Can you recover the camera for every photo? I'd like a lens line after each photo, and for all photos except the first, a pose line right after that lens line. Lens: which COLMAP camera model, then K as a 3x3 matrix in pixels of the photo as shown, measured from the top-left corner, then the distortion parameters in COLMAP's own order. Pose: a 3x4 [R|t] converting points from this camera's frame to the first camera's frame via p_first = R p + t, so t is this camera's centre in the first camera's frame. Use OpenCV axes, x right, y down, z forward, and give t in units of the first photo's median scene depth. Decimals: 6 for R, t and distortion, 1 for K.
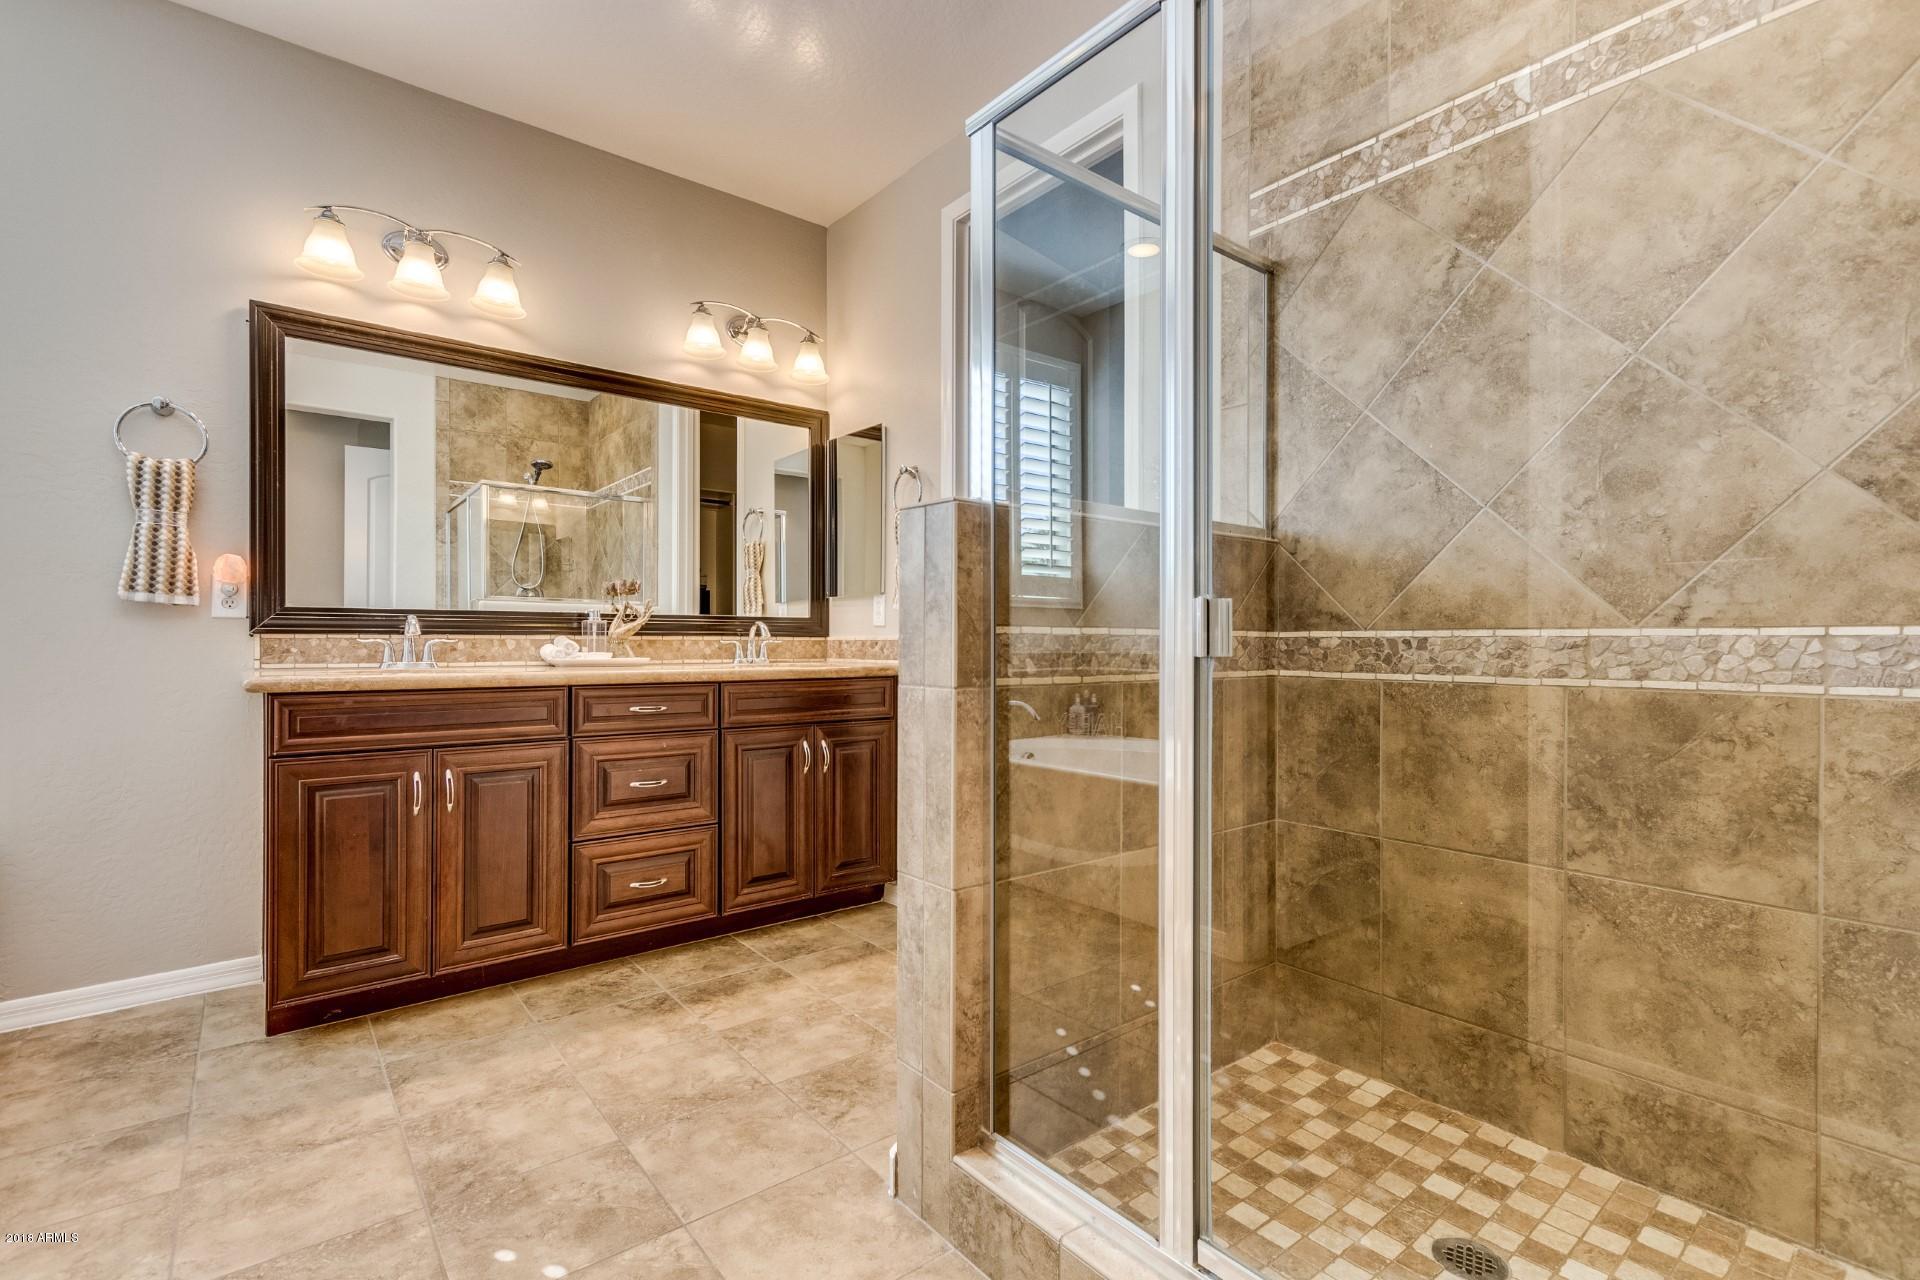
lens RADIAL K [[862.8, 0, 965.0], [0, 862.8, 643.4], [0, 0, 1]] dist [0.002024, -0.000910]
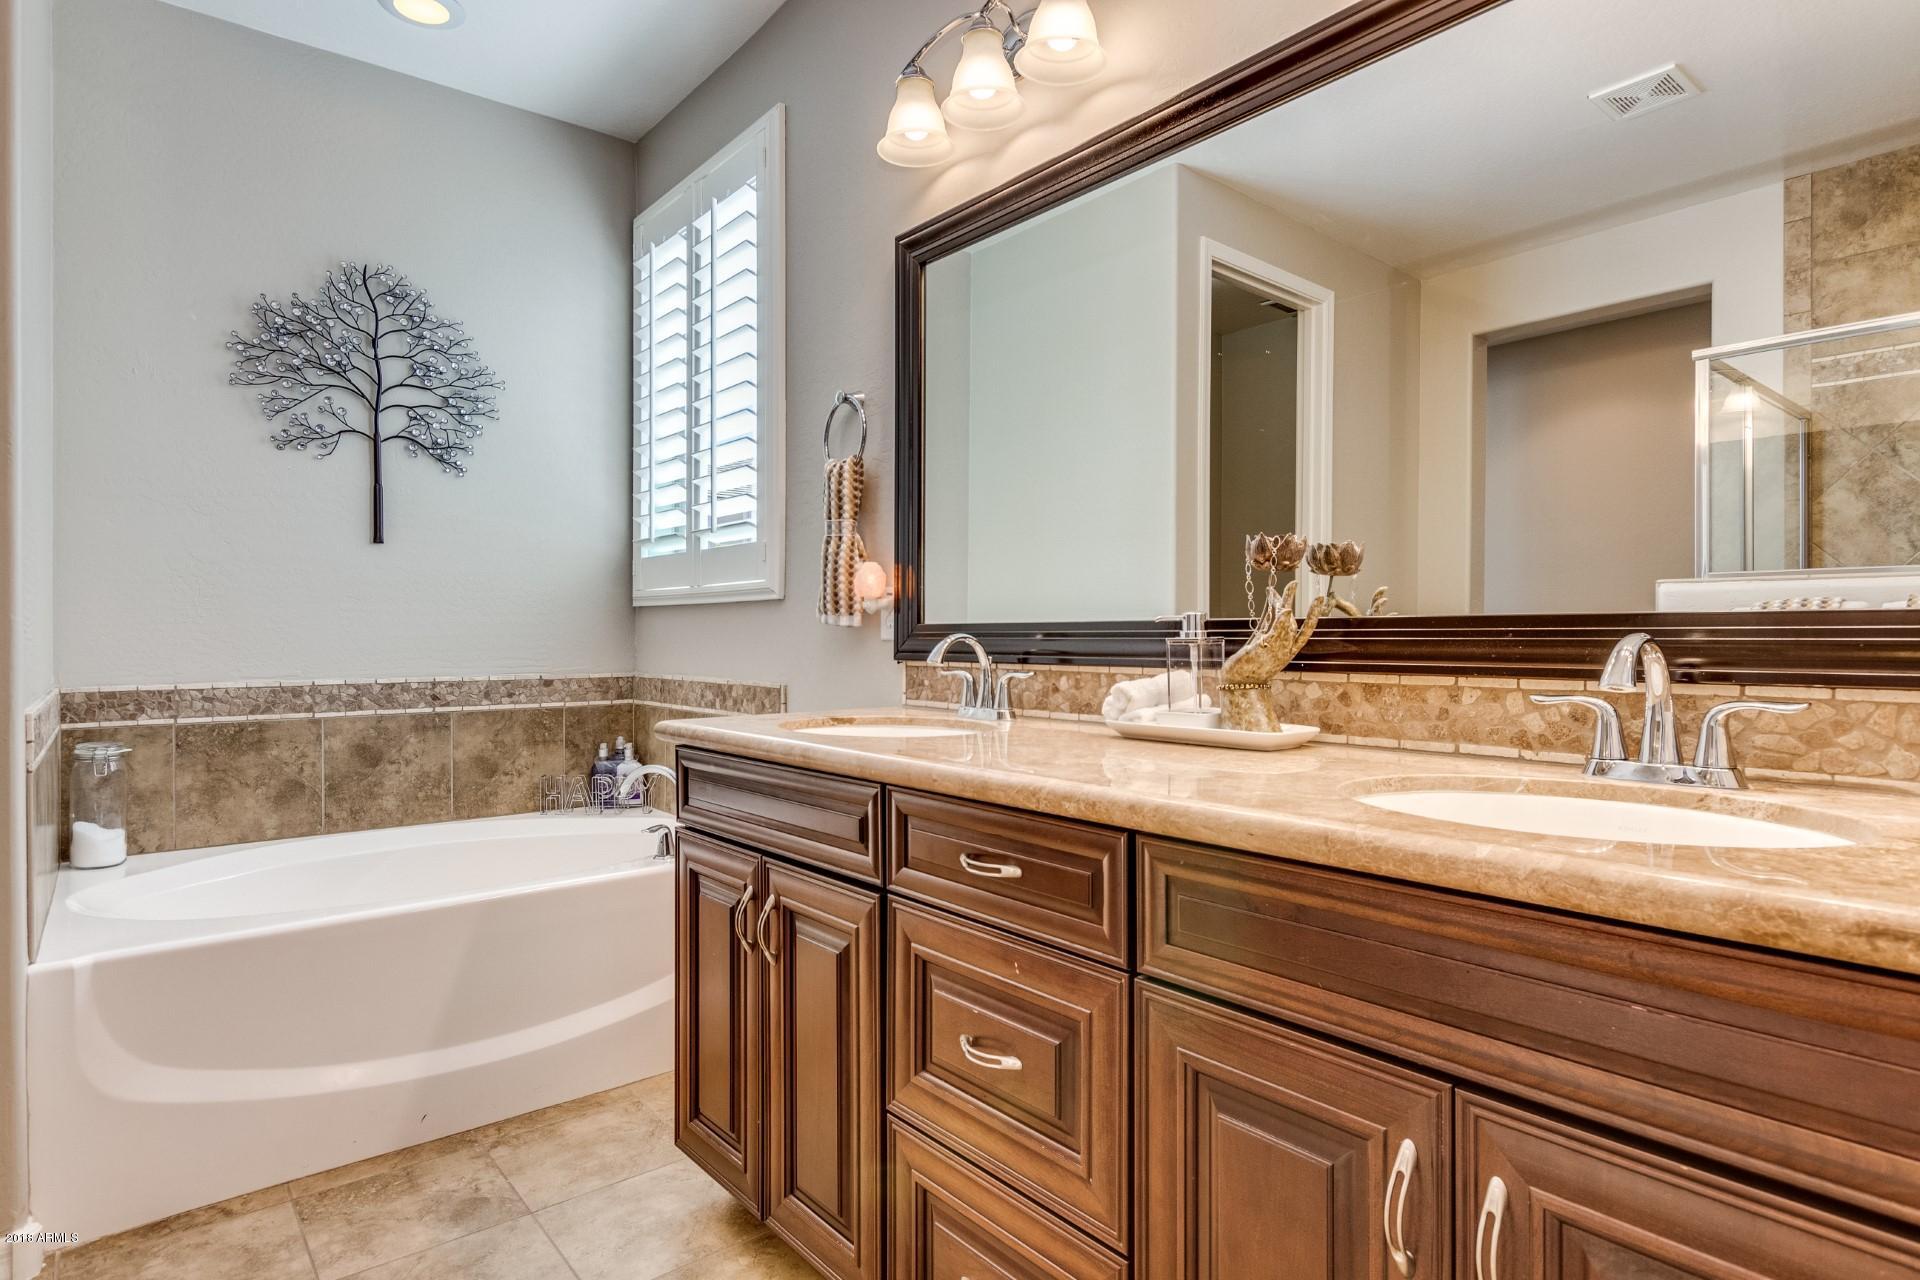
lens RADIAL K [[1039.2, 0, 960.0], [0, 1039.2, 640.0], [0, 0, 1]] dist [-0.002096, -0.001215]
pose [[0.021390, 0.004727, -0.999760, 0.120218], [0.002467, 0.999986, 0.004781, -0.033019], [0.999768, -0.002569, 0.021378, 1.009065]]
